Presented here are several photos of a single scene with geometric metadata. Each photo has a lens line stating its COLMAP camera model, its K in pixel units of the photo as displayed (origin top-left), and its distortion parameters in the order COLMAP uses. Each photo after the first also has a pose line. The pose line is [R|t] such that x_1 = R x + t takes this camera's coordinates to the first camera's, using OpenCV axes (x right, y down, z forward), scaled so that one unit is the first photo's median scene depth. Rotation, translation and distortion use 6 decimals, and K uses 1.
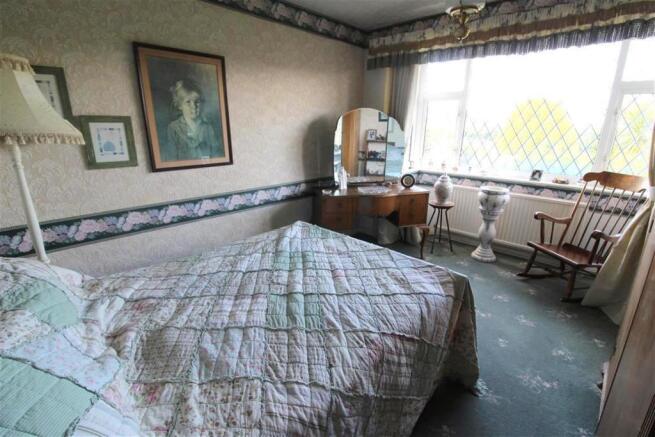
lens RADIAL K [[303.3, 0, 327.2], [0, 303.3, 213.8], [0, 0, 1]] dist [-0.015461, -0.001160]
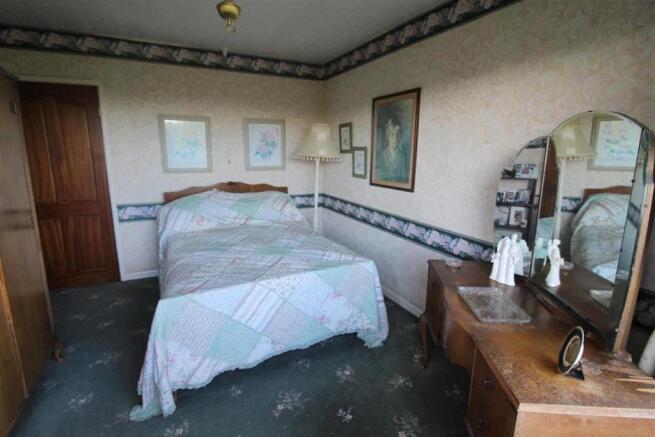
lens RADIAL K [[303.3, 0, 327.2], [0, 303.3, 213.8], [0, 0, 1]] dist [-0.015461, -0.001160]
pose [[-0.315387, 0.194206, -0.928878, 0.812830], [-0.271292, 0.919531, 0.284365, -0.348958], [0.909358, 0.341682, -0.237322, 1.146992]]
